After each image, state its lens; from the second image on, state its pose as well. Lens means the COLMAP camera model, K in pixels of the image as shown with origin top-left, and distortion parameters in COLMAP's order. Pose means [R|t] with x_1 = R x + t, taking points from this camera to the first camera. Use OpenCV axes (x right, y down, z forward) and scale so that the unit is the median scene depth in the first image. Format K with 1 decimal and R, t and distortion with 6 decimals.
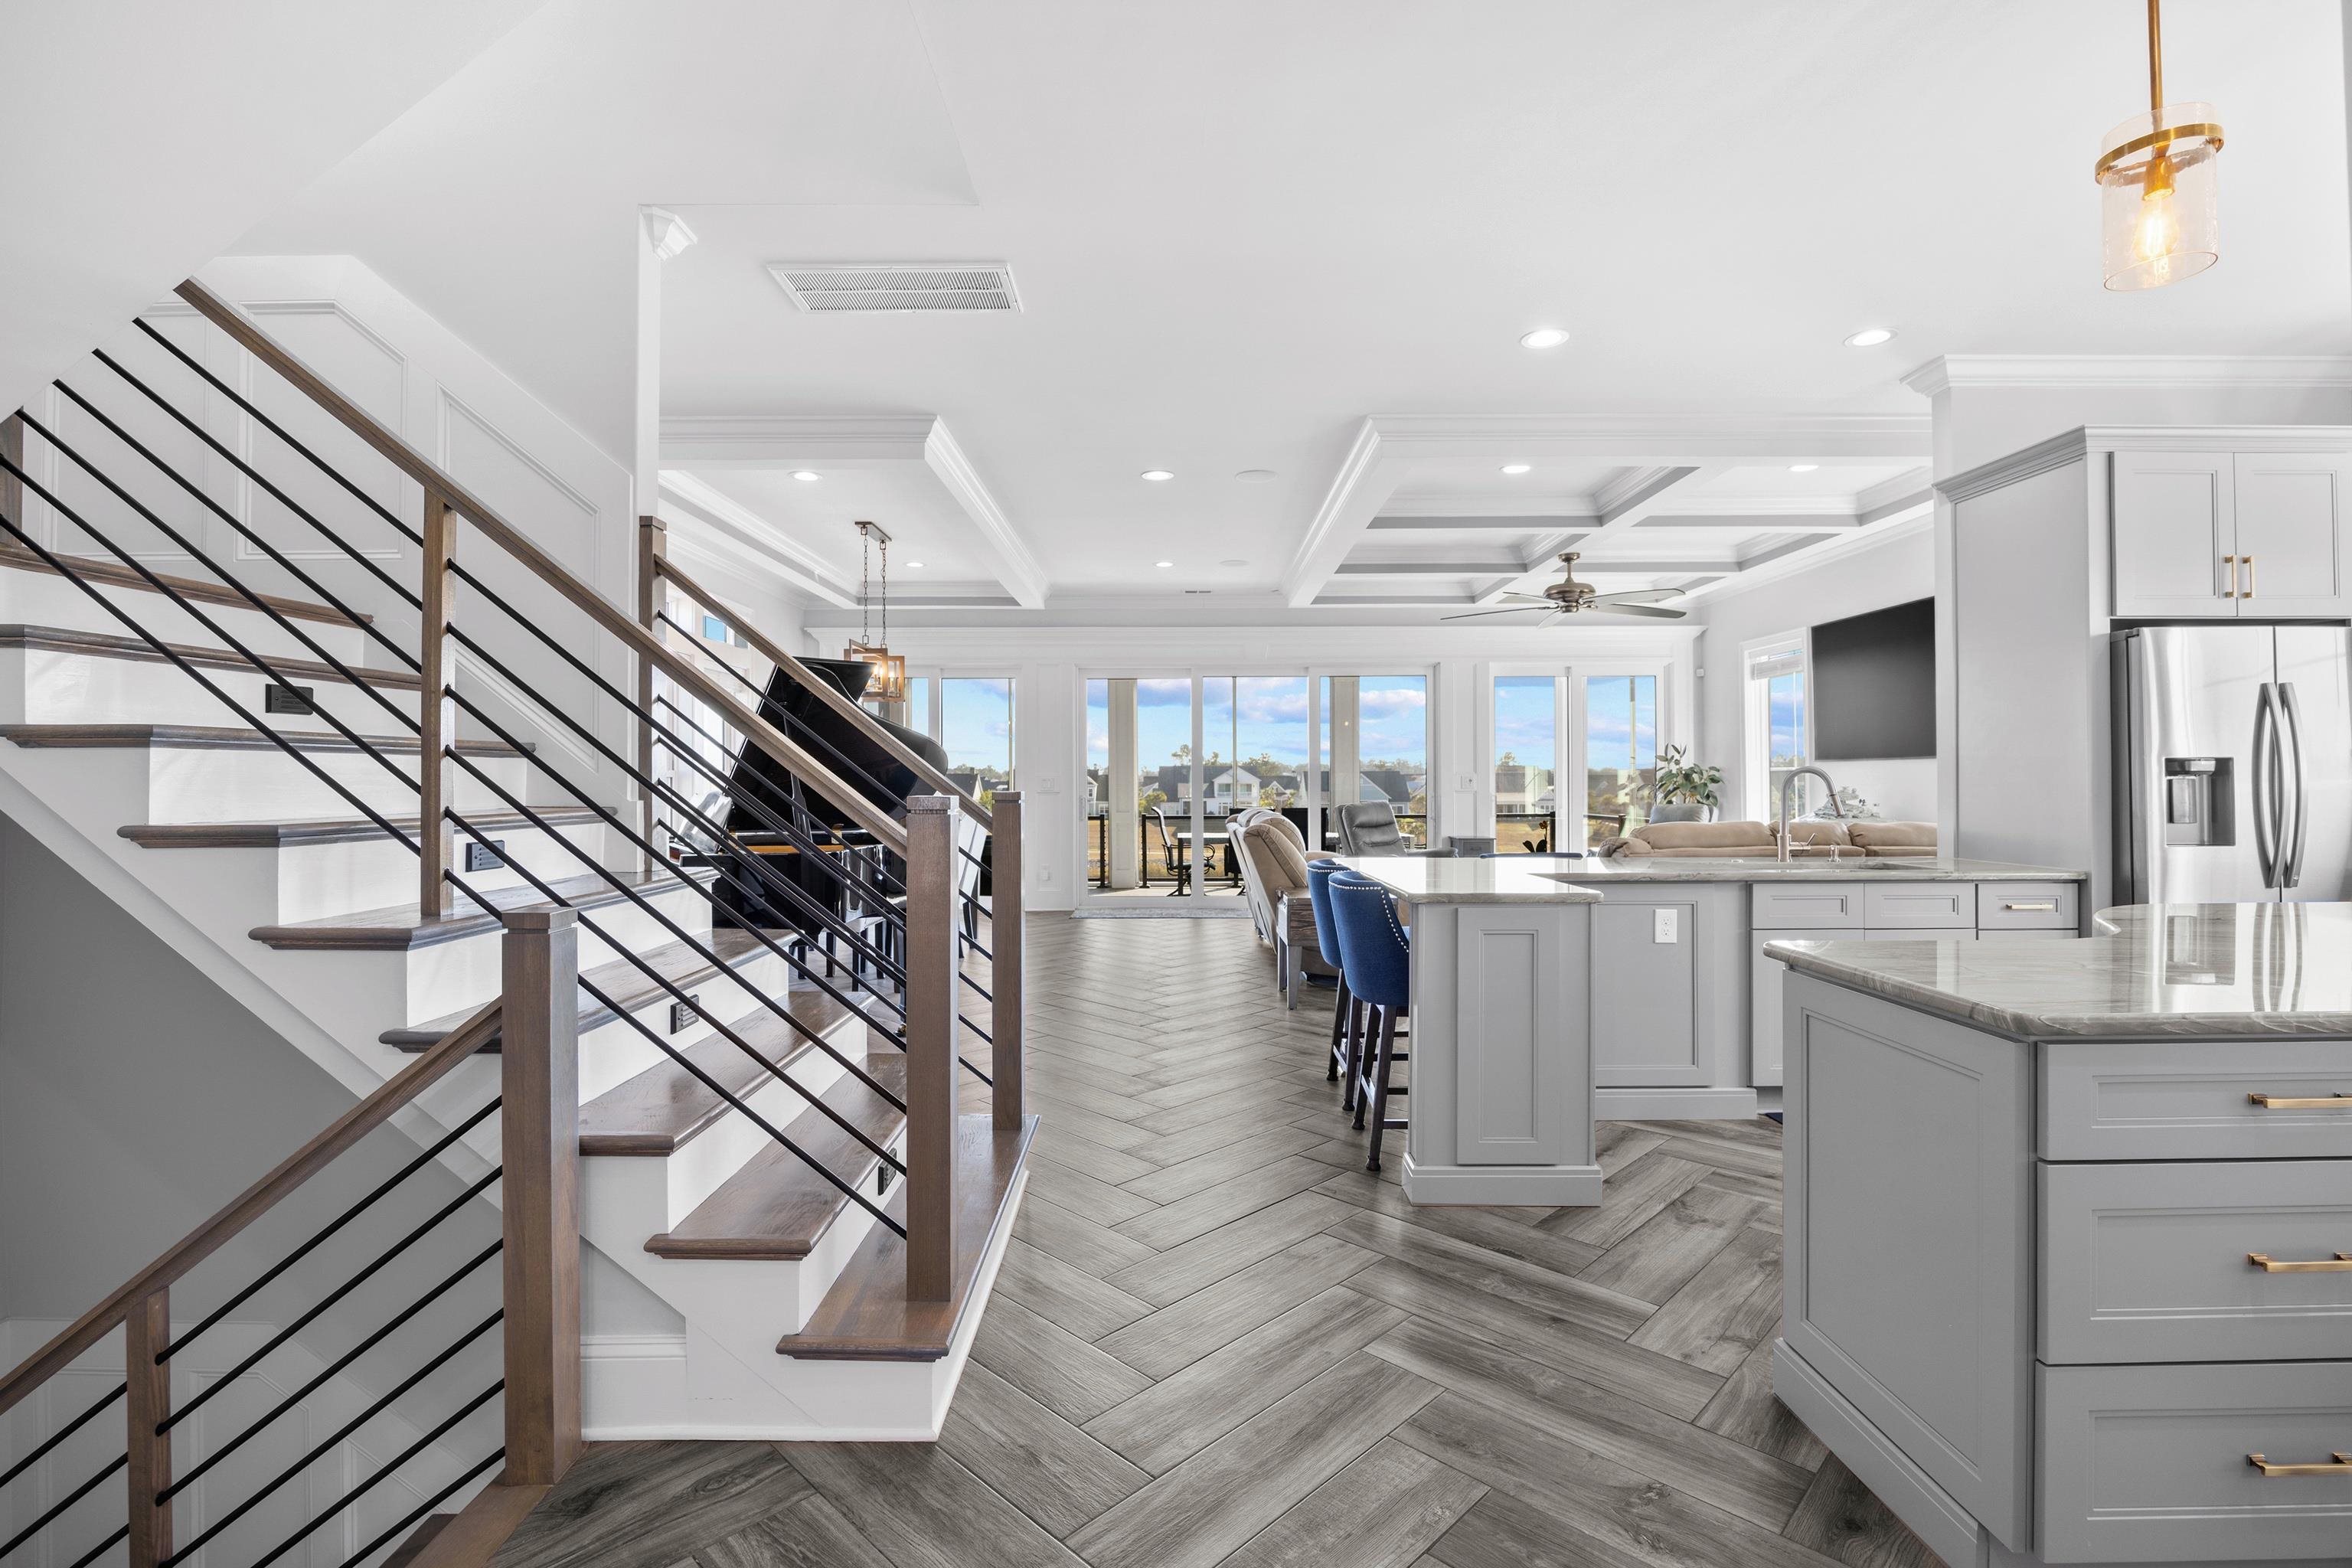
lens RADIAL K [[1069.0, 0, 1176.0], [0, 1069.0, 784.0], [0, 0, 1]] dist [-0.017657, 0.001199]
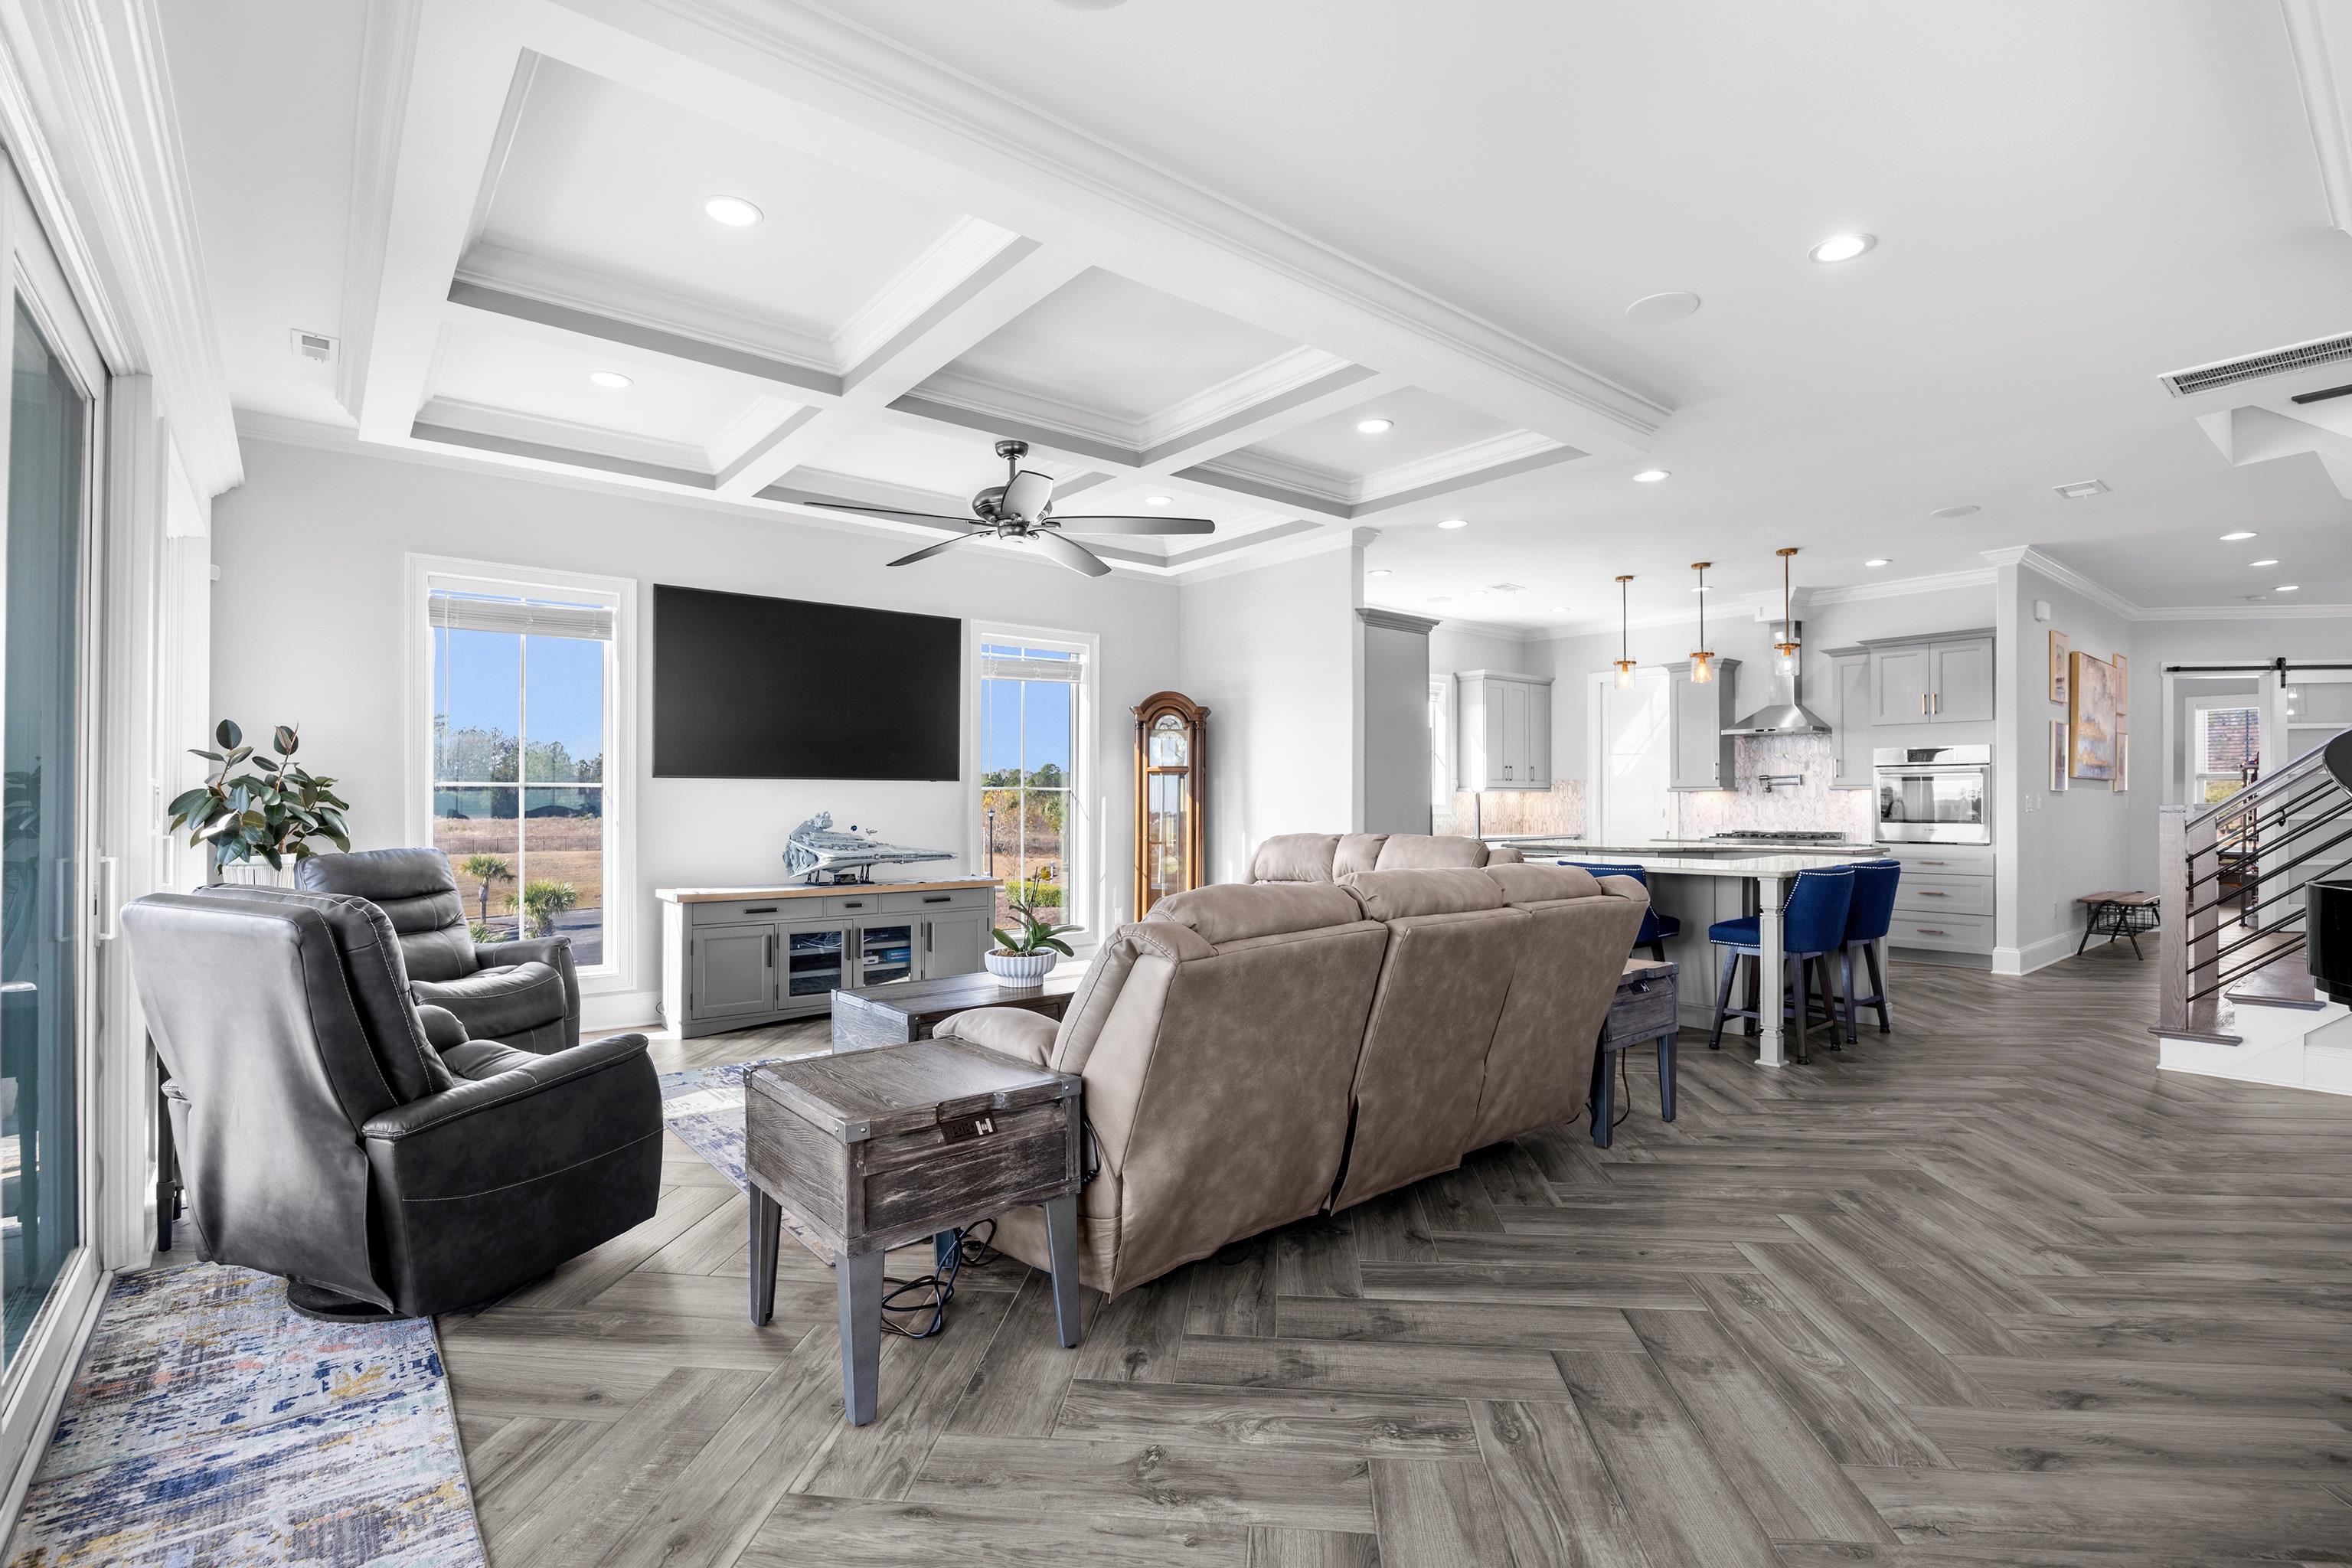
lens RADIAL K [[1076.3, 0, 1173.1], [0, 1076.3, 792.7], [0, 0, 1]] dist [-0.014793, 0.000020]
pose [[-0.634464, 0.014487, 0.772817, -0.337565], [0.006646, 0.999890, -0.013287, 0.002081], [-0.772924, -0.003294, -0.634490, 2.440009]]
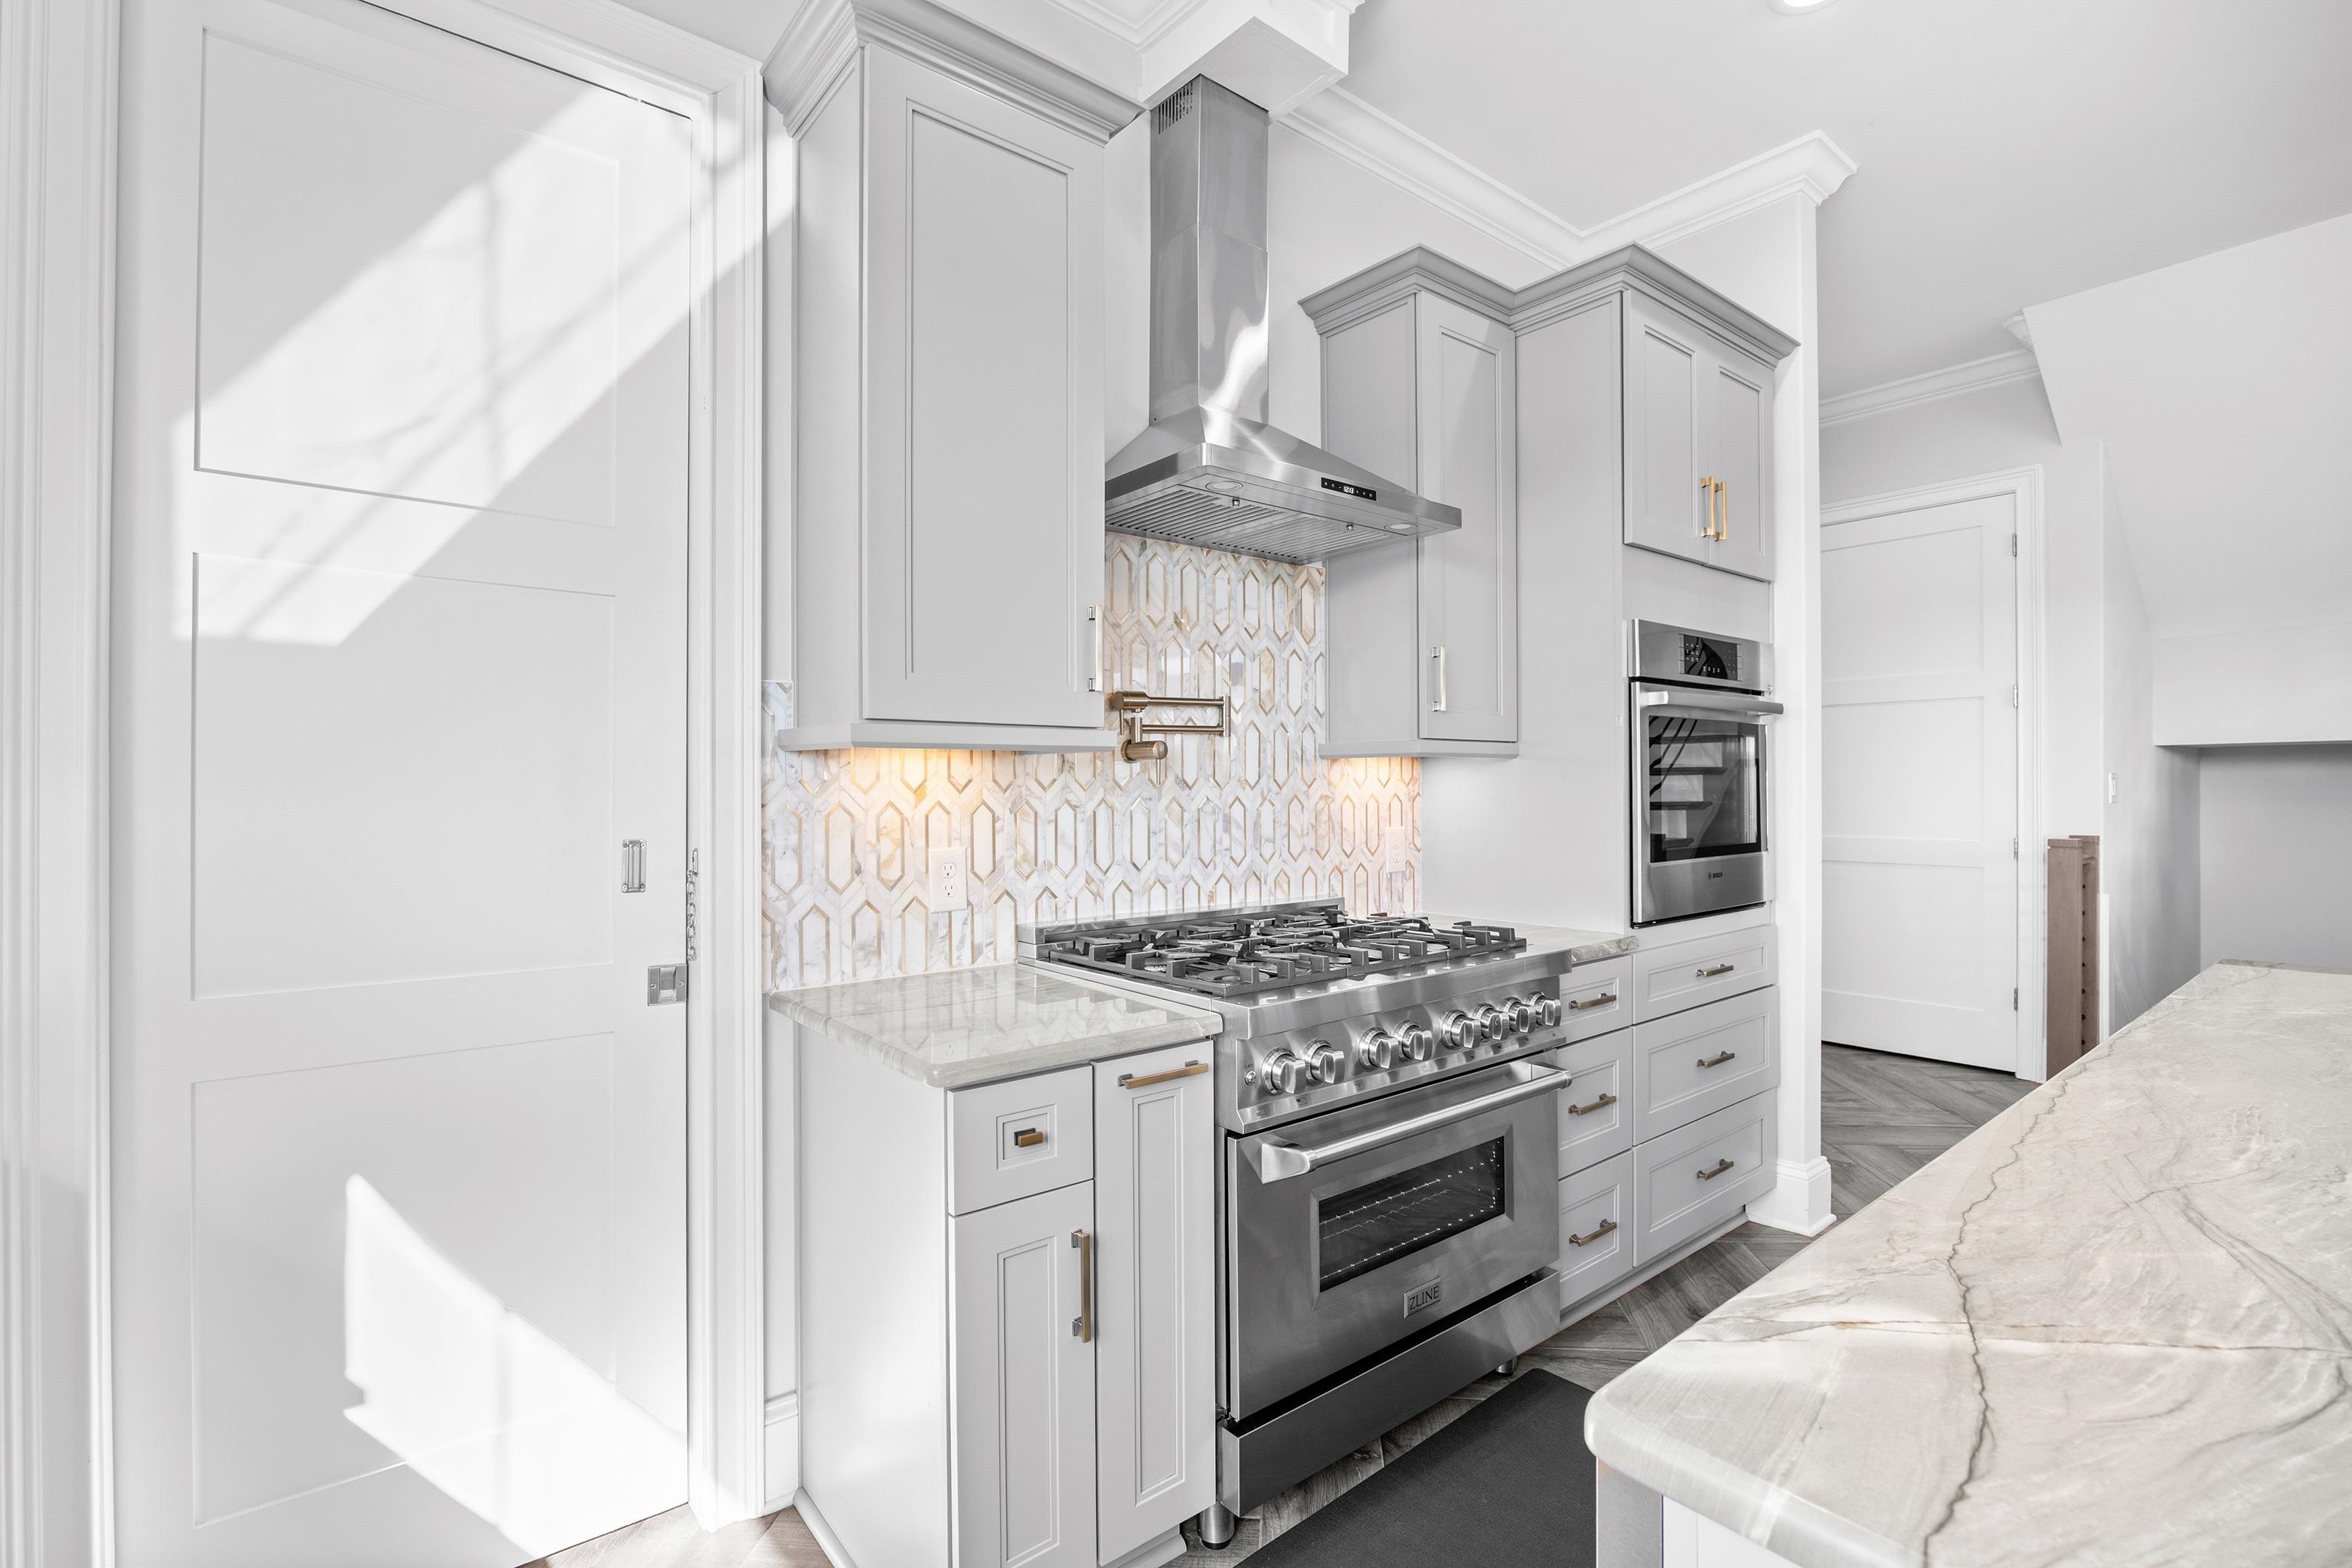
lens RADIAL K [[1069.0, 0, 1176.0], [0, 1069.0, 784.0], [0, 0, 1]] dist [-0.017657, 0.001199]
pose [[-0.774573, 0.009188, -0.632418, 0.979769], [0.011229, 0.999937, 0.000774, -0.008293], [0.632385, -0.006502, -0.774627, 0.435381]]
